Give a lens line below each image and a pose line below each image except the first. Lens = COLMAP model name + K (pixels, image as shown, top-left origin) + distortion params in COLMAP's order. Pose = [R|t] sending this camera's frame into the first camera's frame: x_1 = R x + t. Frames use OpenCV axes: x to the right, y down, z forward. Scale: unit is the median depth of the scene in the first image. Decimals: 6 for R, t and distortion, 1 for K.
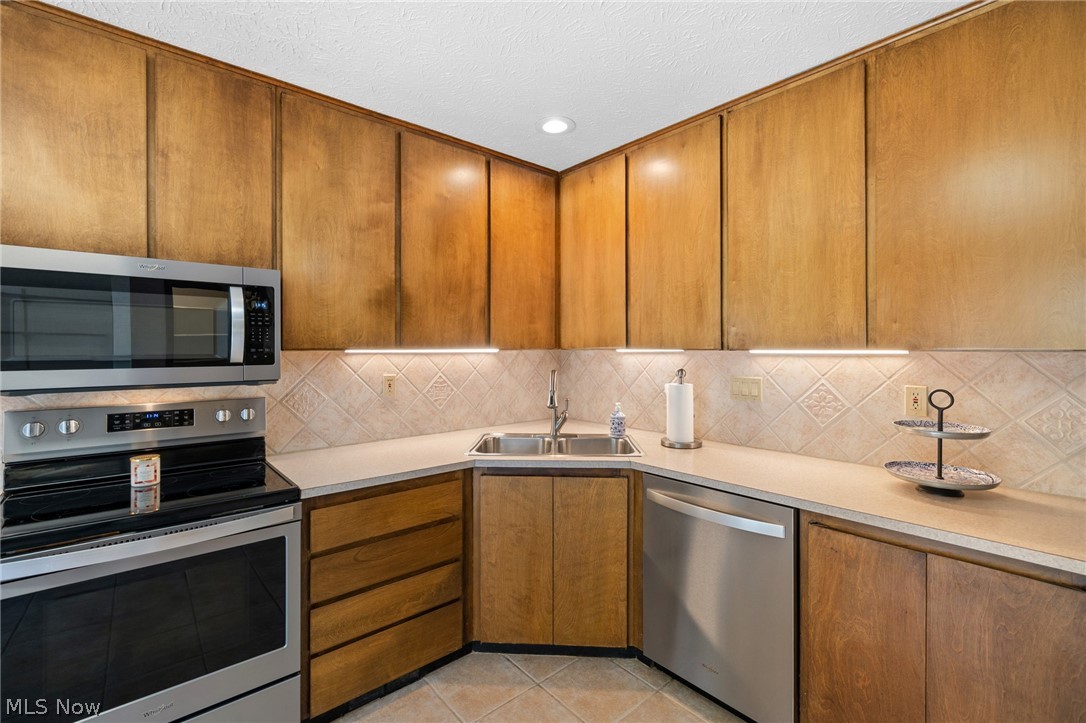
lens RADIAL K [[467.8, 0, 536.0], [0, 467.8, 350.4], [0, 0, 1]] dist [-0.003108, 0.001164]
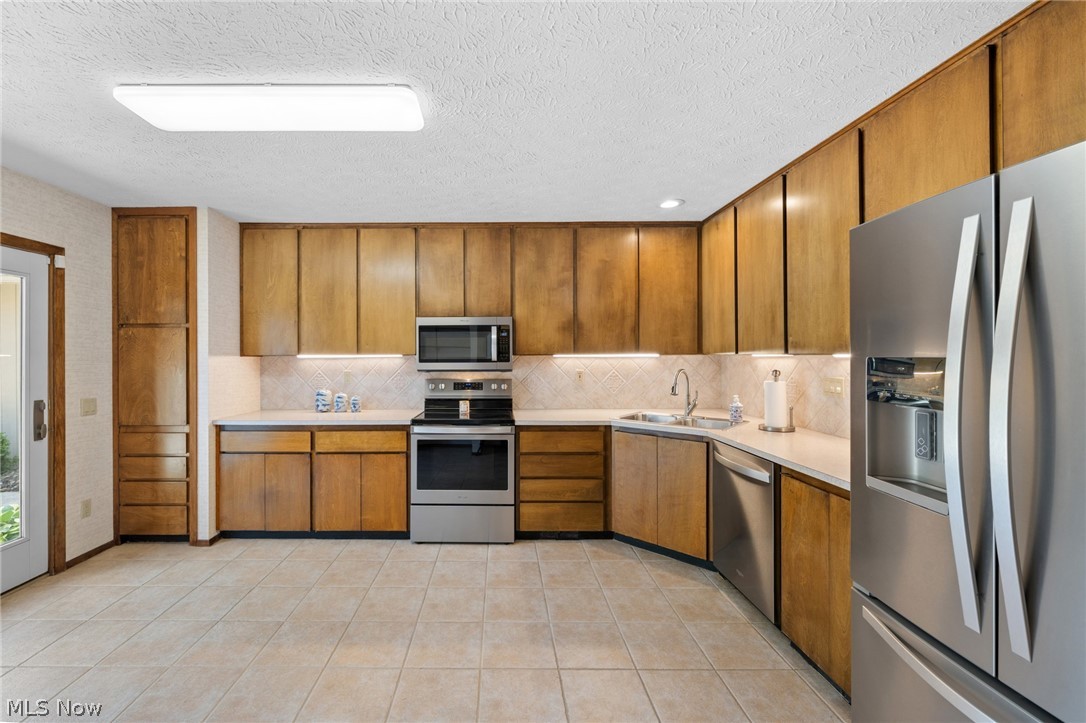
lens RADIAL K [[440.8, 0, 497.7], [0, 440.8, 355.5], [0, 0, 1]] dist [-0.002530, -0.000116]
pose [[0.755617, -0.001023, -0.655013, 0.622105], [-0.000248, 0.999998, -0.001847, 0.004868], [0.655014, 0.001557, 0.755615, -0.472055]]
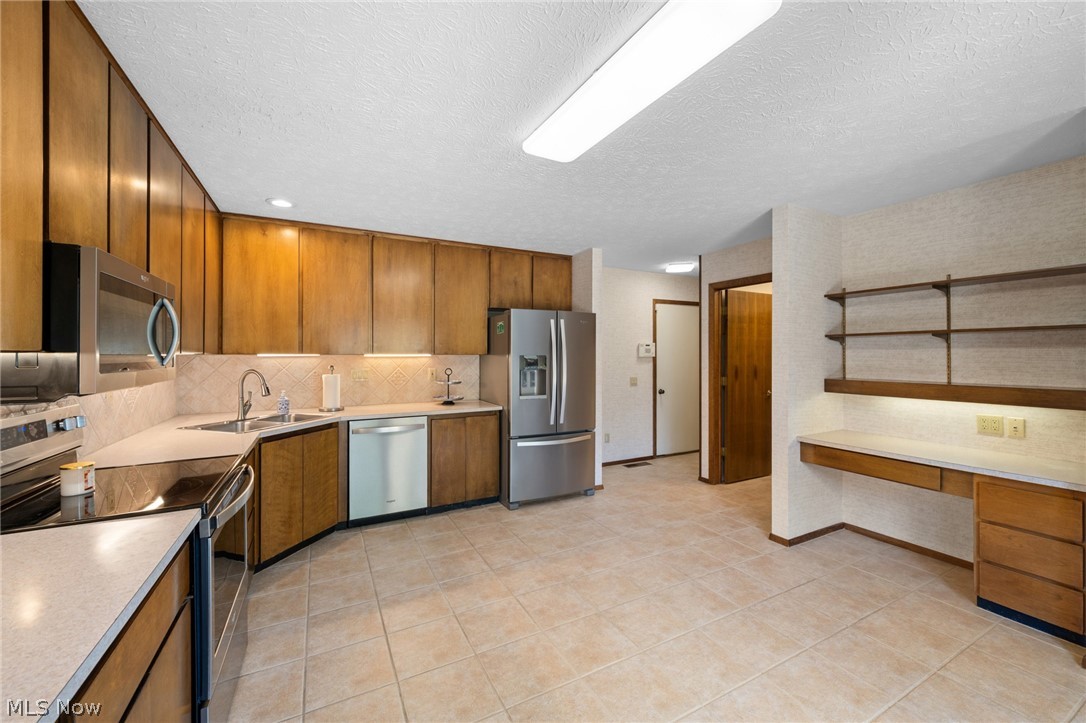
lens RADIAL K [[429.1, 0, 540.9], [0, 429.1, 353.8], [0, 0, 1]] dist [-0.001377, 0.000017]
pose [[0.219587, 0.002291, 0.975590, -1.257511], [0.002967, 0.999991, -0.003016, 0.004581], [-0.975588, 0.003557, 0.219578, -0.107549]]
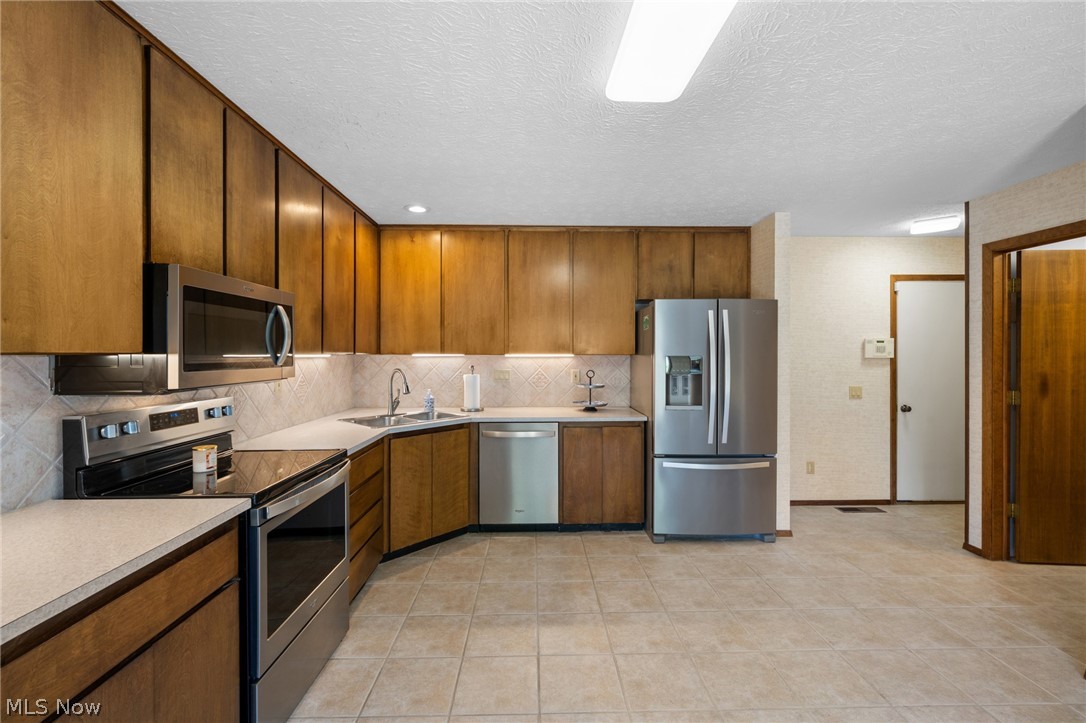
lens RADIAL K [[467.8, 0, 539.2], [0, 467.8, 354.5], [0, 0, 1]] dist [-0.003108, 0.001164]
pose [[0.634348, -0.000248, 0.773047, -1.017892], [0.001534, 0.999998, -0.000939, 0.001380], [-0.773046, 0.001781, 0.634348, -0.319387]]
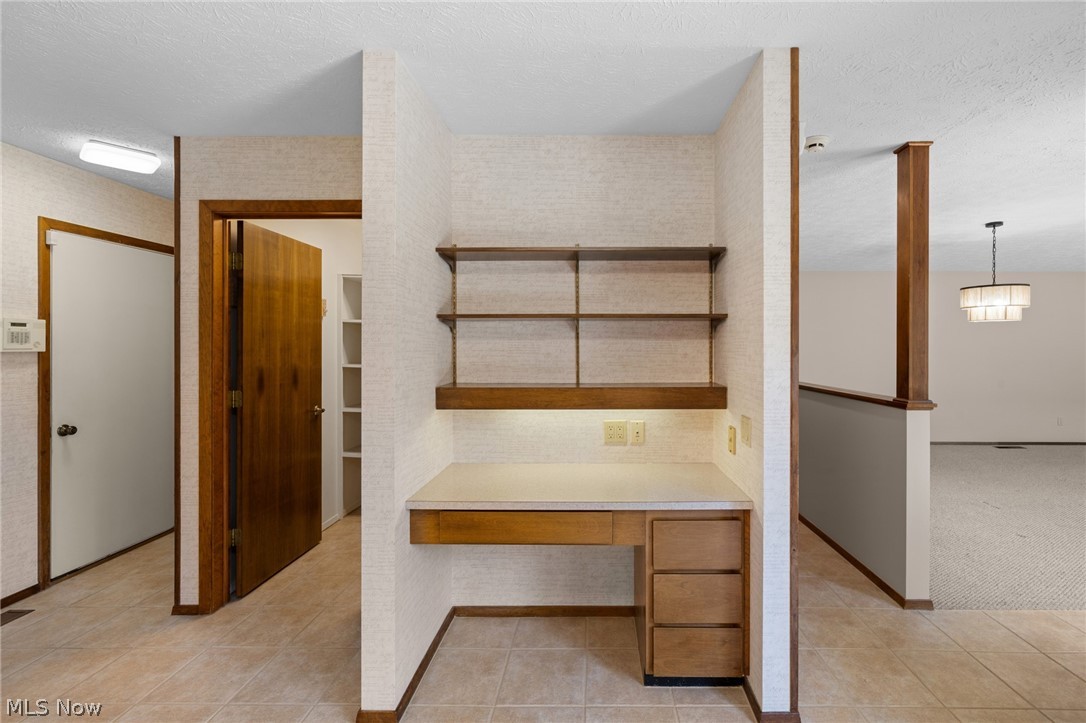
lens RADIAL K [[467.8, 0, 586.3], [0, 467.8, 348.3], [0, 0, 1]] dist [-0.003108, 0.001164]
pose [[-0.756866, -0.000614, 0.653570, -0.368220], [0.001789, 0.999994, 0.003012, 0.006317], [-0.653568, 0.003448, -0.756860, -0.219741]]
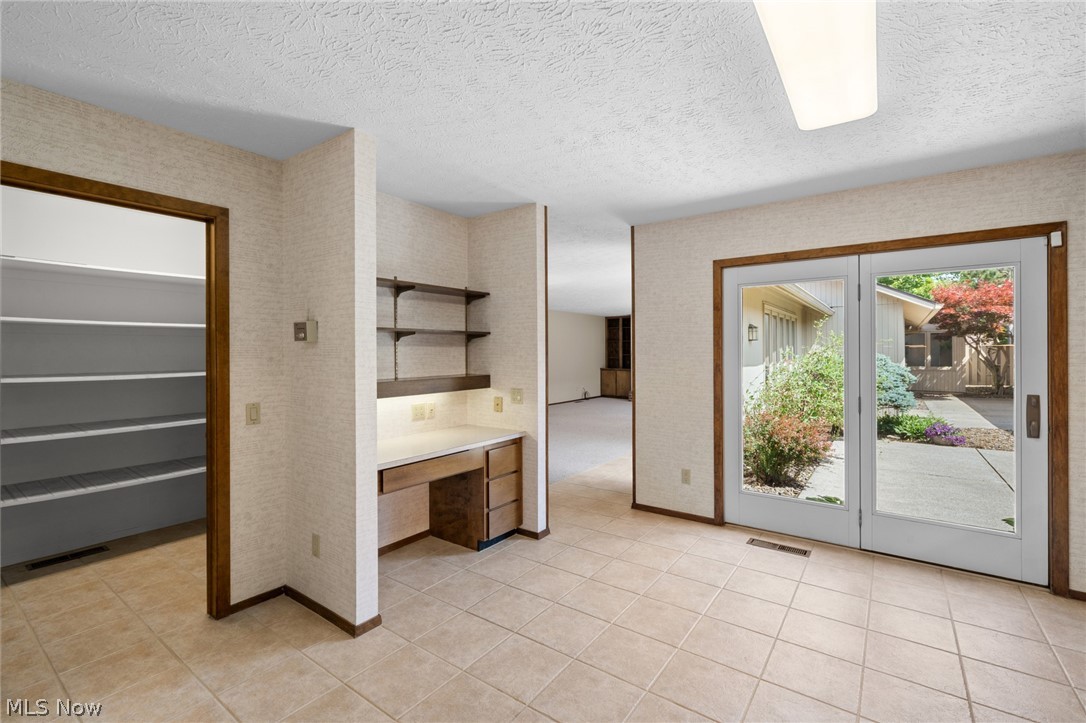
lens RADIAL K [[467.8, 0, 545.2], [0, 467.8, 356.1], [0, 0, 1]] dist [-0.003108, 0.001164]
pose [[-0.974805, 0.012321, -0.222716, 0.298765], [0.010947, 0.999913, 0.007401, 0.014863], [0.222788, 0.004776, -0.974855, 0.611656]]
